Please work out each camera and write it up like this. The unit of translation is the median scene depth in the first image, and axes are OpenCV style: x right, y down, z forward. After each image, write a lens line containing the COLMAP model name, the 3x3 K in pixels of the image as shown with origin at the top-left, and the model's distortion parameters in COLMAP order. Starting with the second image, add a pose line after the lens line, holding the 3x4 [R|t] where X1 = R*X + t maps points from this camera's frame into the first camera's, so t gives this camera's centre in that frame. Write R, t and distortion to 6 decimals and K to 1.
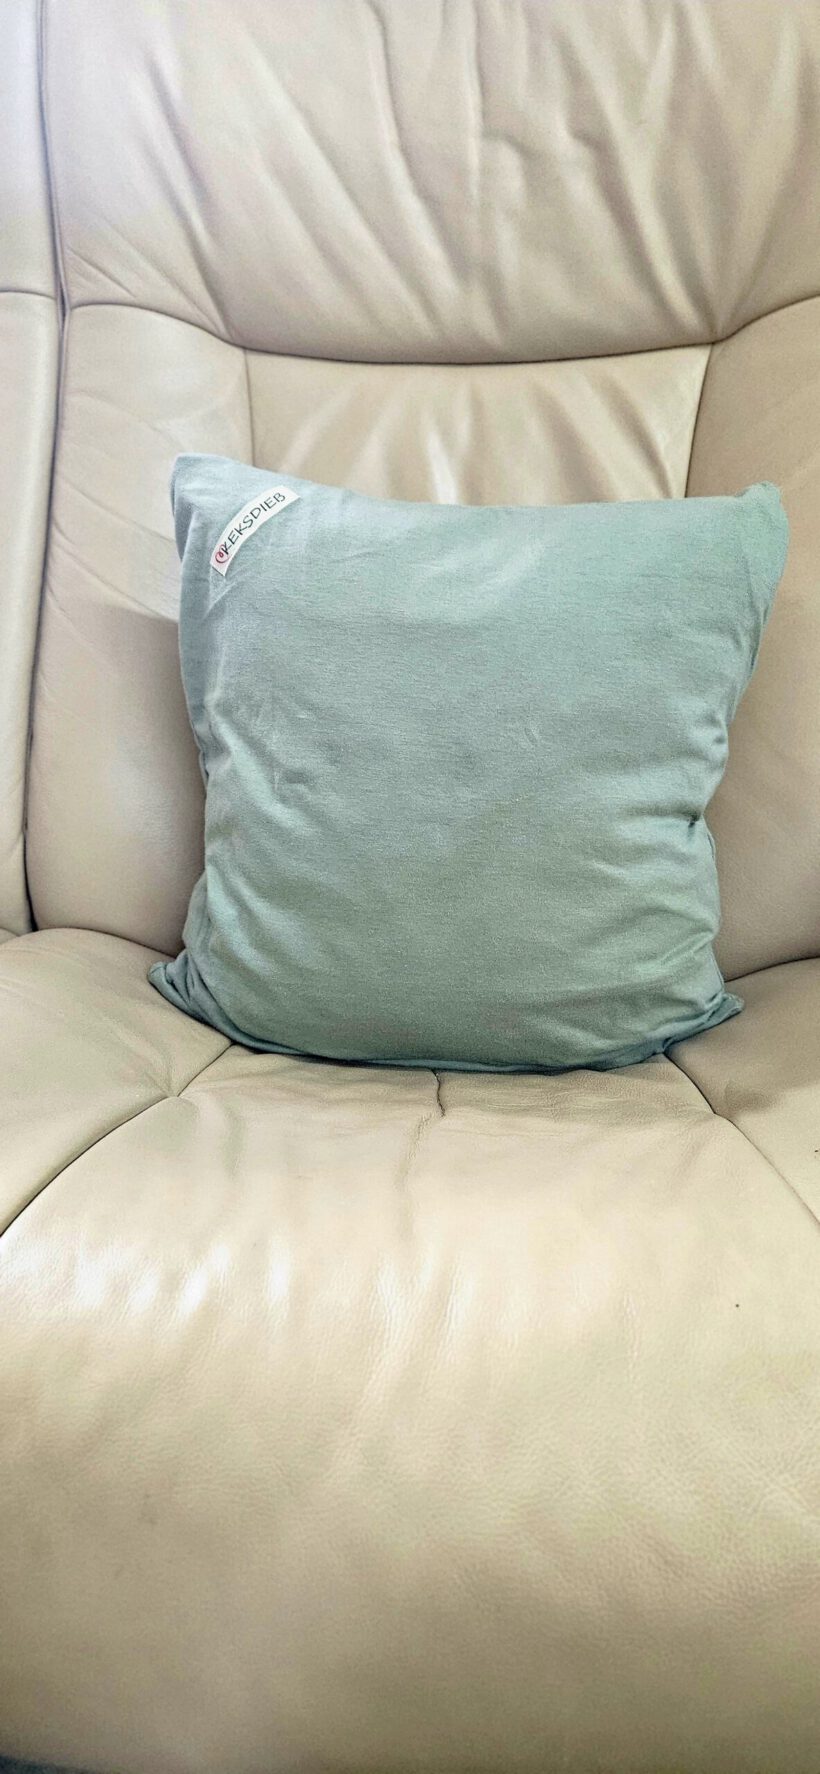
lens RADIAL K [[1099.6, 0, 409.6], [0, 1099.6, 886.7], [0, 0, 1]] dist [0.001162, -0.000128]
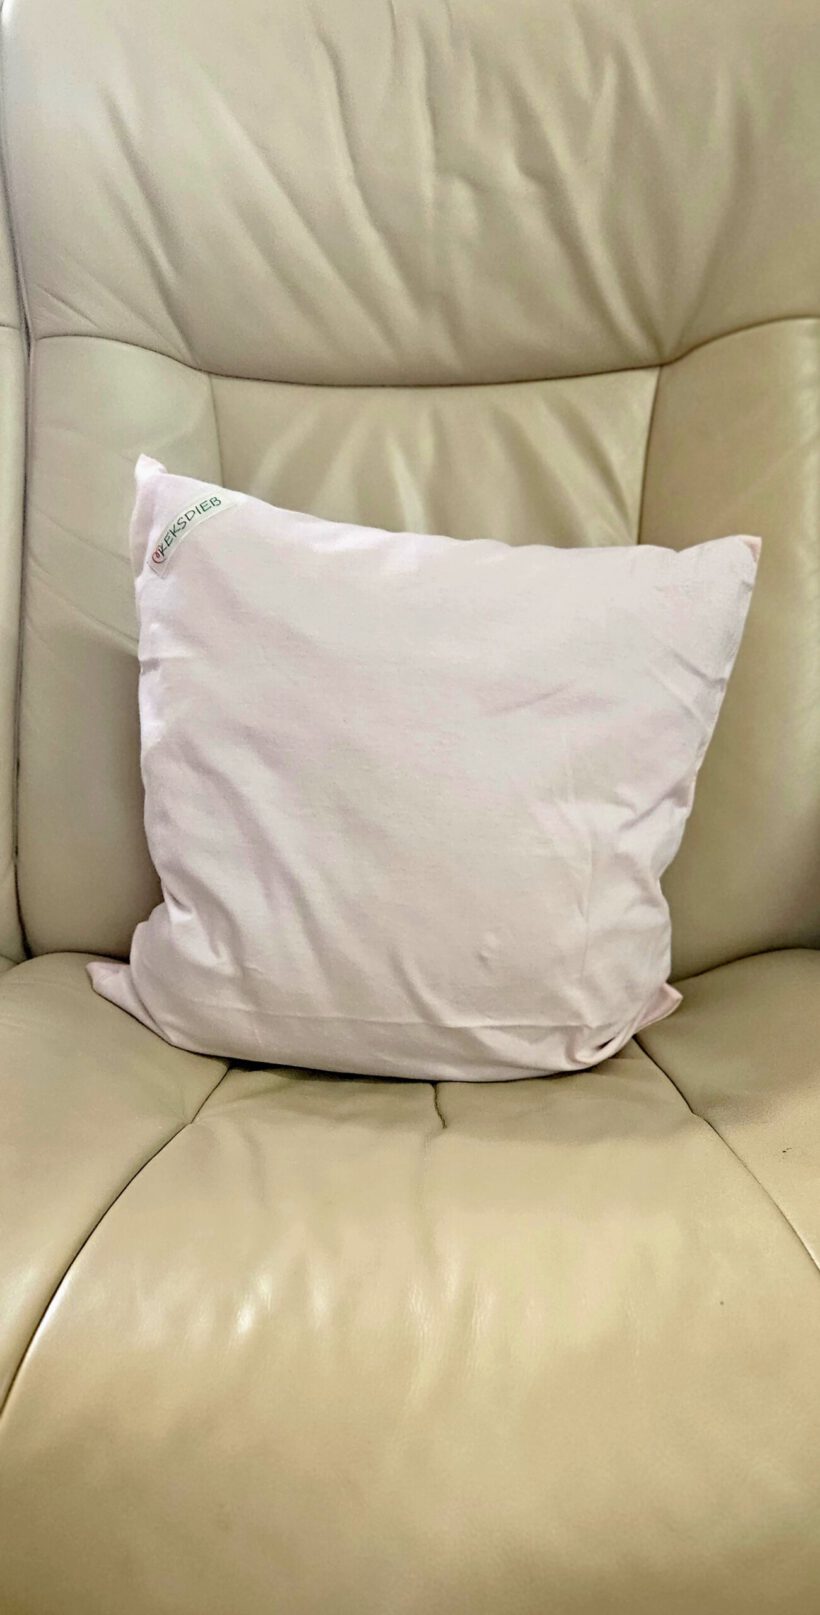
lens RADIAL K [[1203.3, 0, 410.6], [0, 1203.3, 807.3], [0, 0, 1]] dist [0.008936, -0.005931]
pose [[0.997253, -0.039468, 0.062676, -0.052660], [0.038306, 0.999073, 0.019622, -0.107173], [-0.063393, -0.017168, 0.997841, -0.142342]]
